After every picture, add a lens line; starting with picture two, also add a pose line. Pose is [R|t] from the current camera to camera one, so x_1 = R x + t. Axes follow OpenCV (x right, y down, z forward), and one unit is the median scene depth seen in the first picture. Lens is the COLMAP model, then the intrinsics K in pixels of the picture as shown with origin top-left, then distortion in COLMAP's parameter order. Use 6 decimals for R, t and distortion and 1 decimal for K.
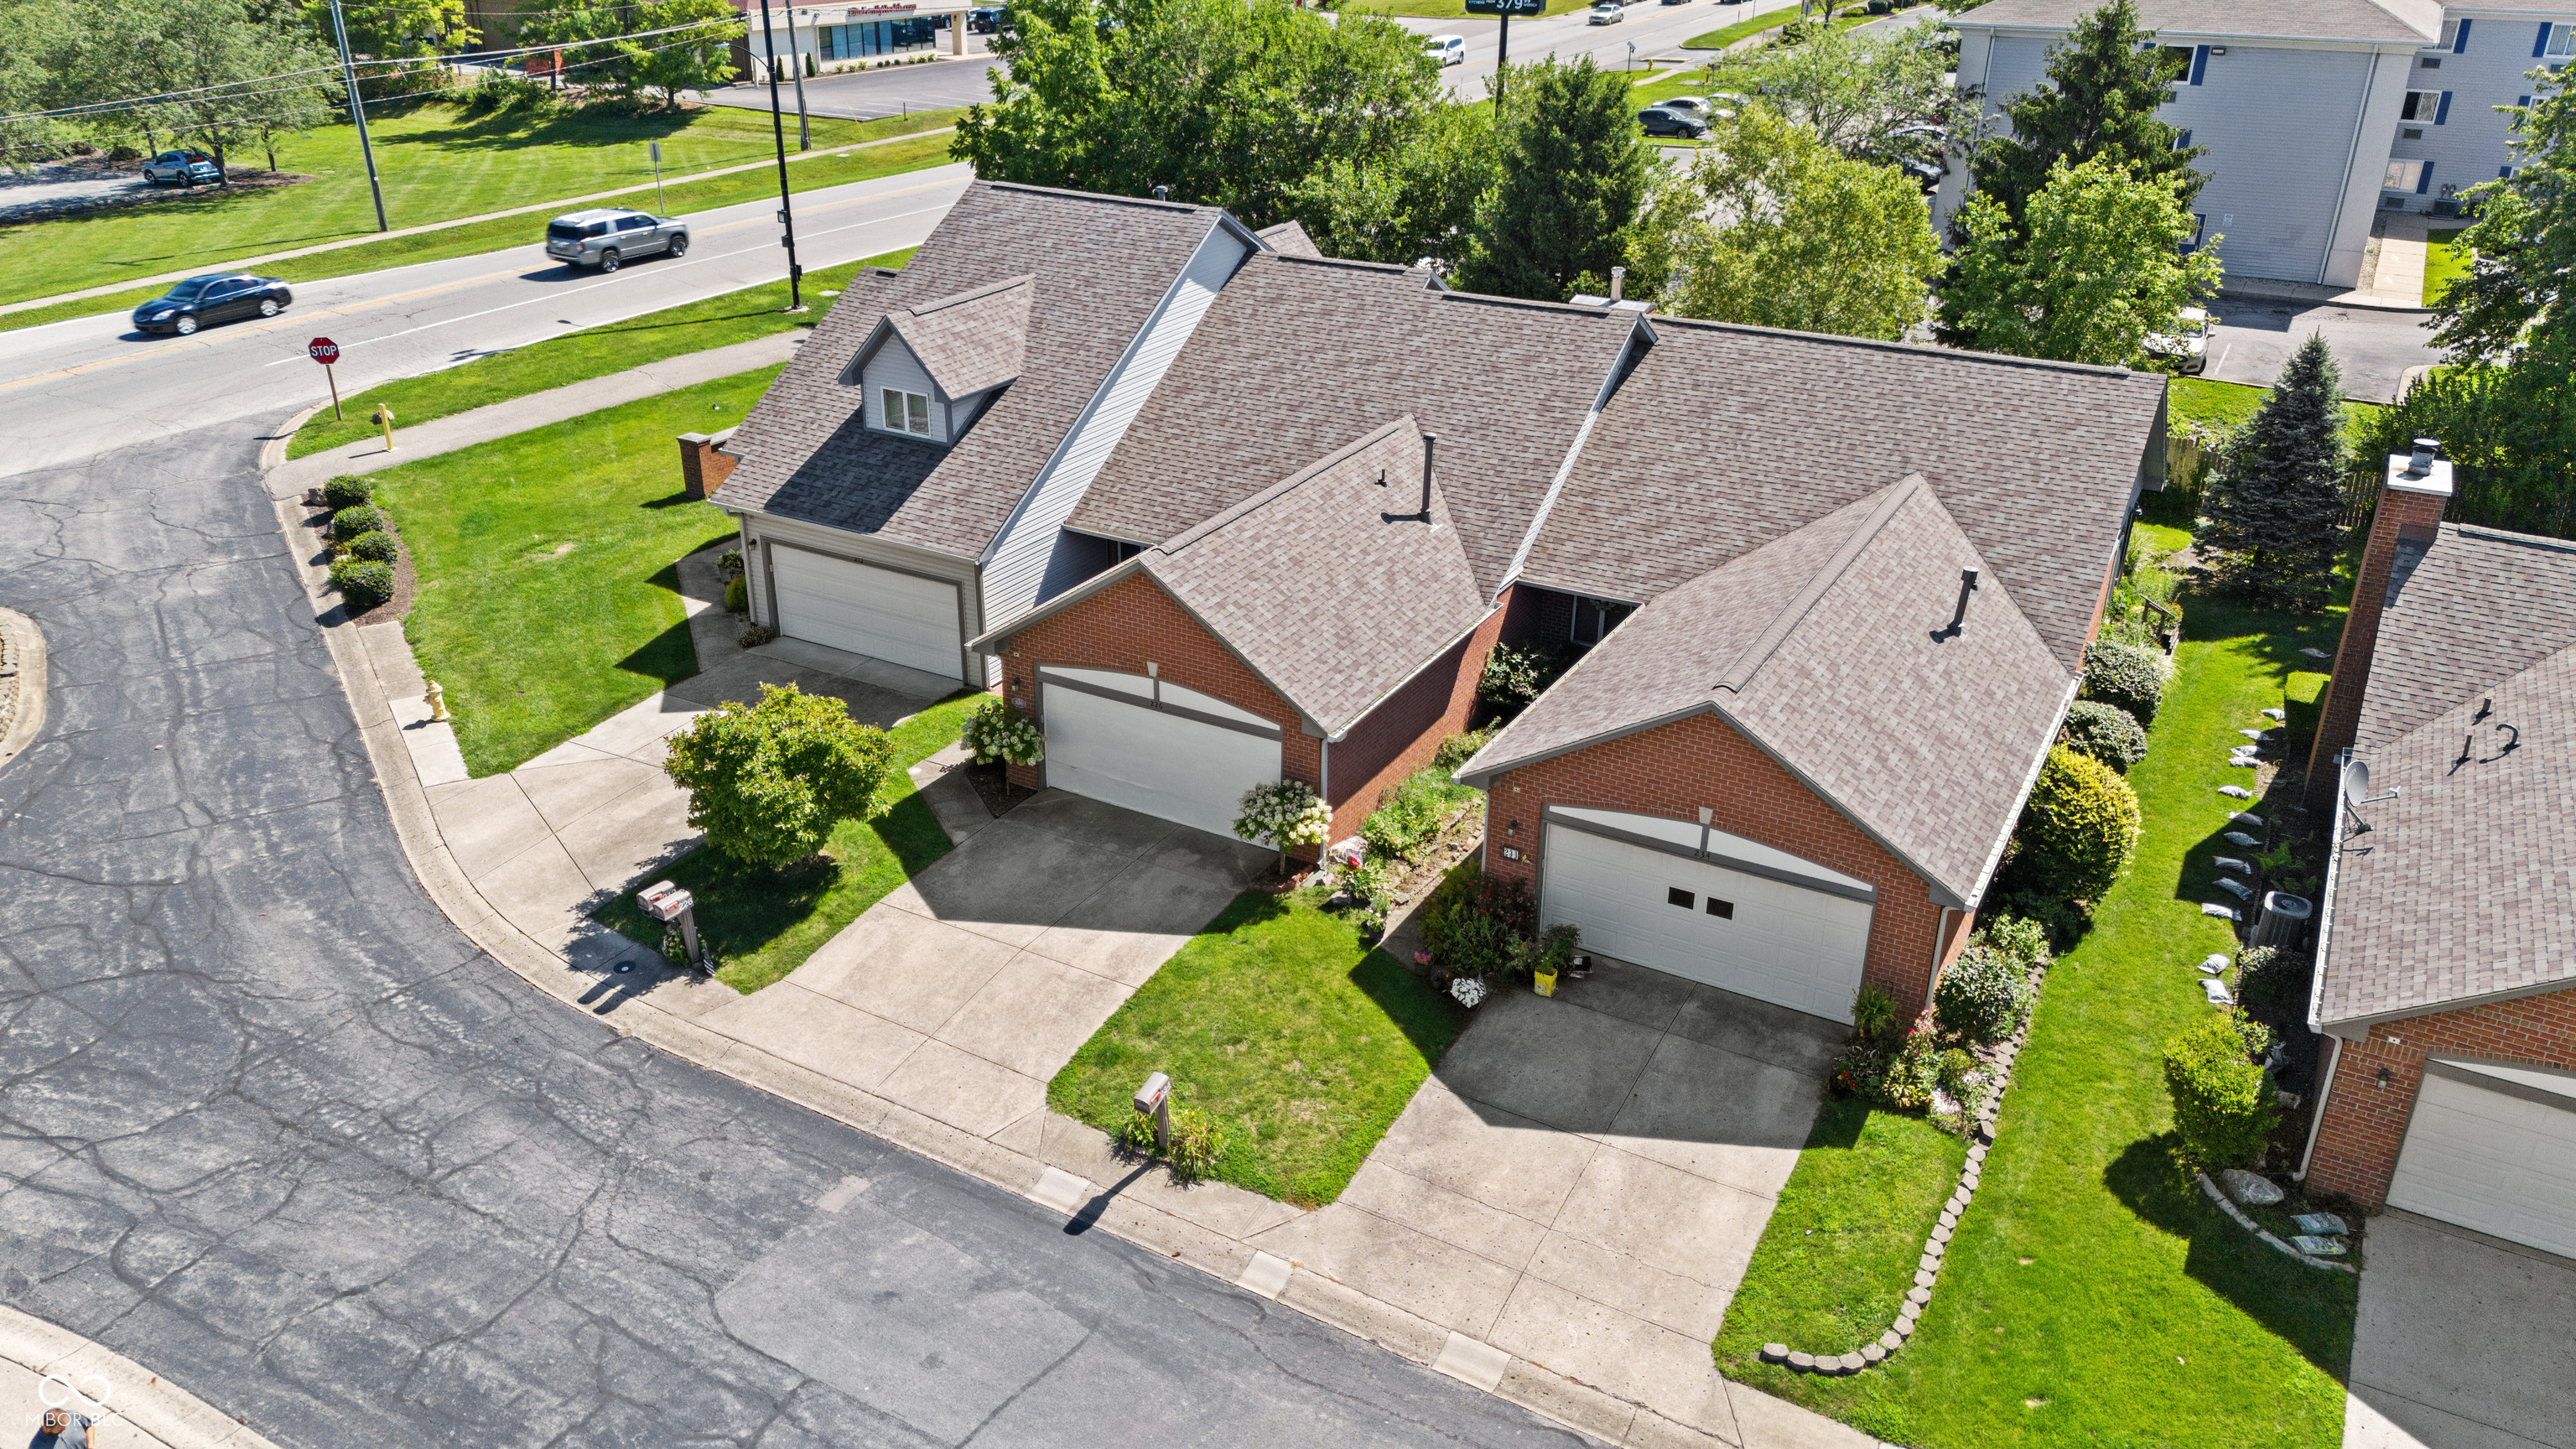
lens RADIAL K [[1893.5, 0, 1288.0], [0, 1893.5, 724.5], [0, 0, 1]] dist [0.089593, -0.098688]
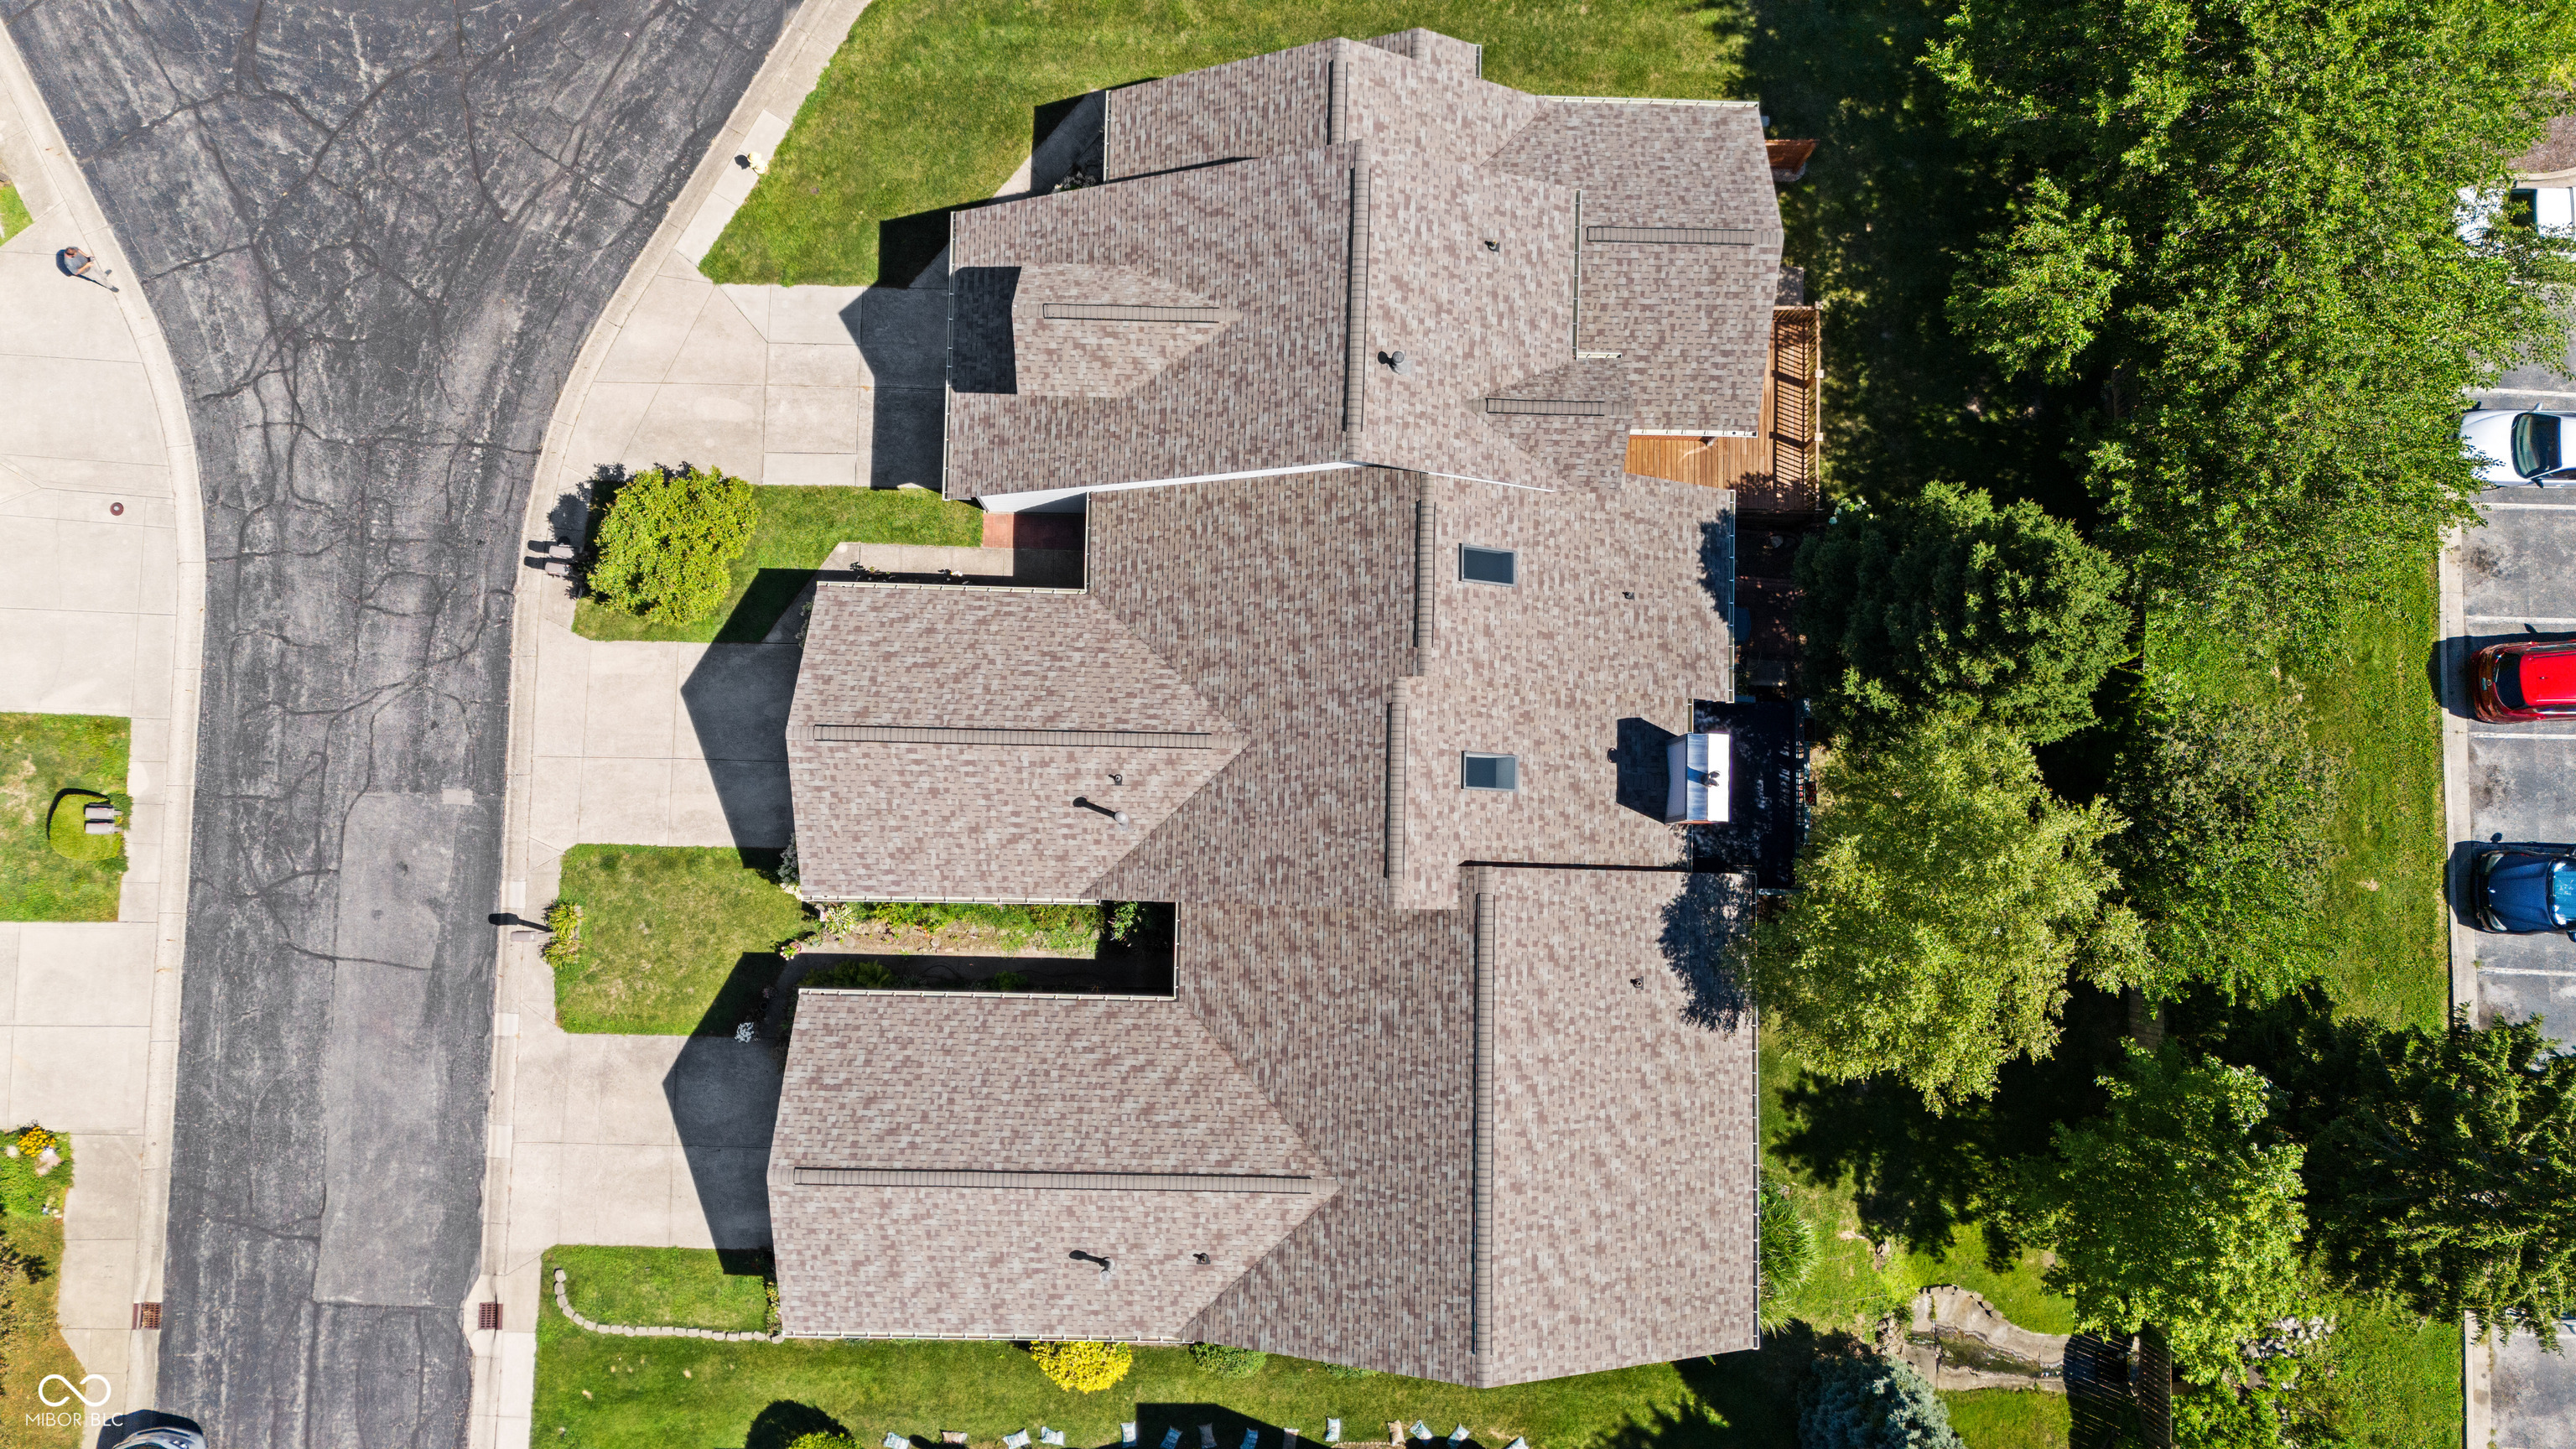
lens RADIAL K [[1910.9, 0, 1291.2], [0, 1910.9, 716.2], [0, 0, 1]] dist [0.076422, -0.071103]
pose [[0.467601, 0.880297, -0.080163, 0.195346], [-0.376685, 0.280485, 0.882857, -1.479737], [0.799661, -0.382628, 0.462750, 0.676192]]
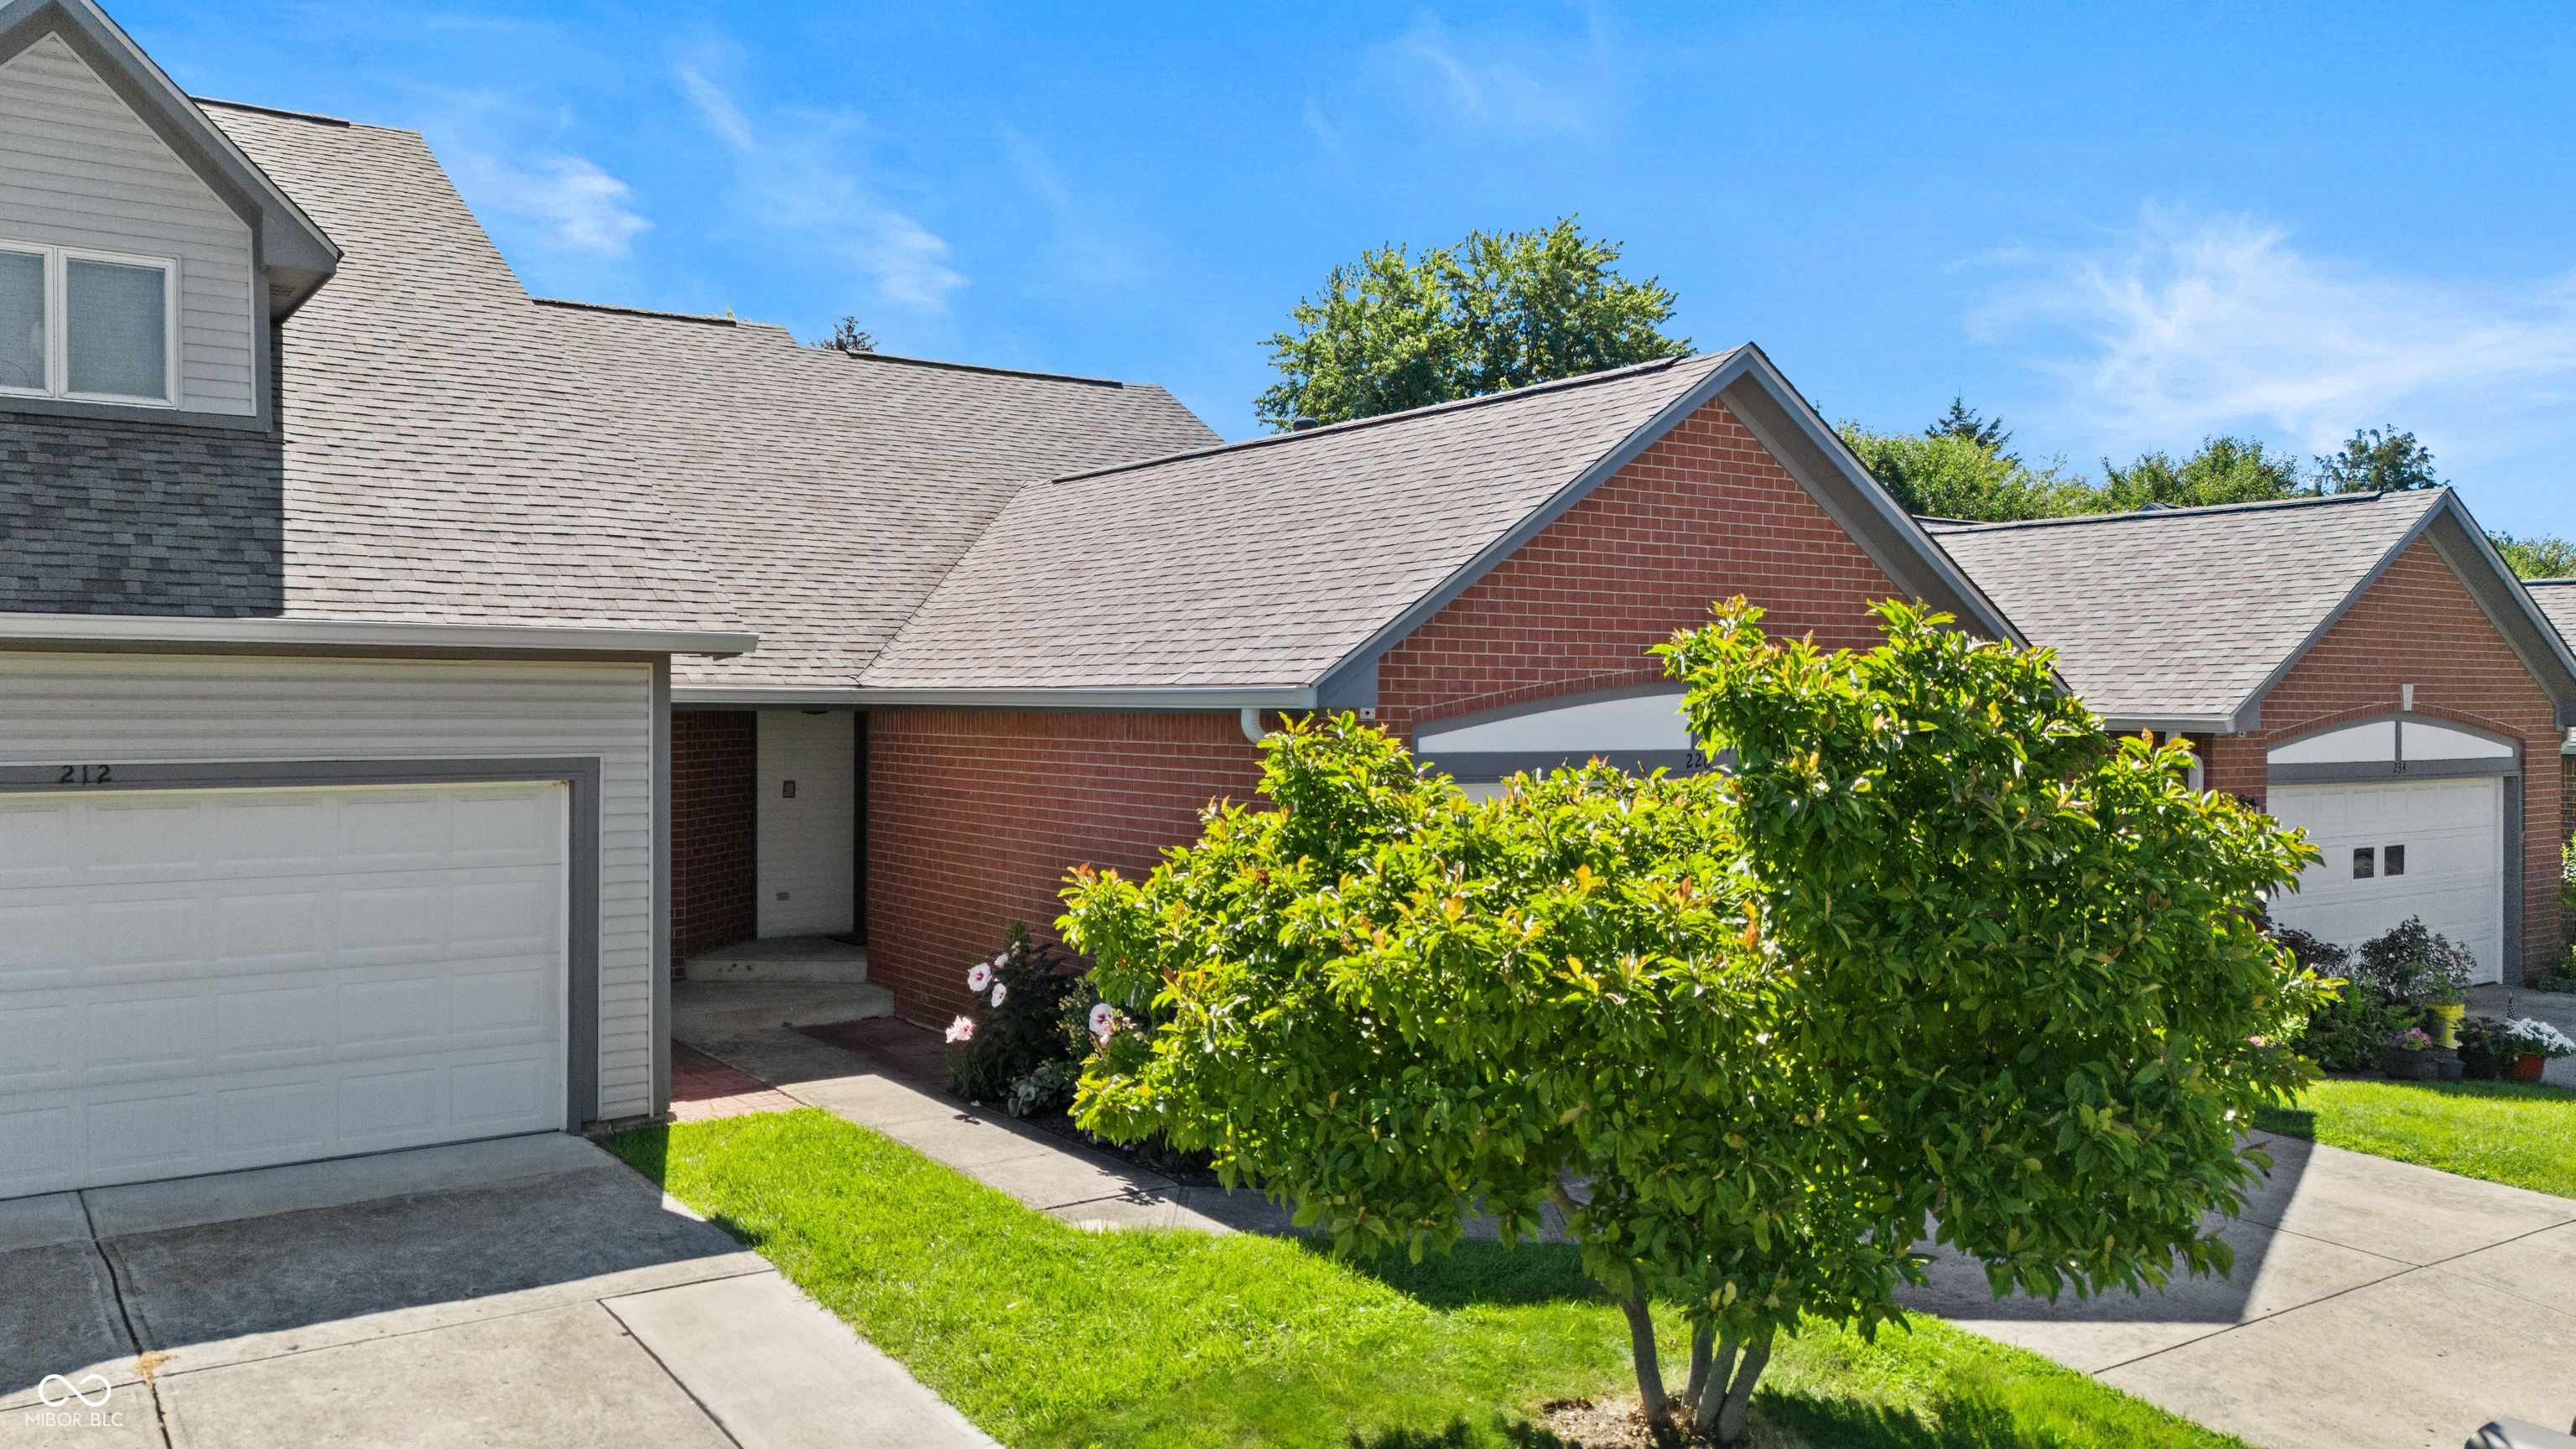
lens RADIAL K [[1910.9, 0, 1291.2], [0, 1910.9, 716.2], [0, 0, 1]] dist [0.076422, -0.071103]
pose [[0.426972, -0.018552, 0.904074, -0.509336], [0.380234, 0.910790, -0.160885, 0.014521], [-0.820437, 0.412453, 0.395936, 0.976962]]
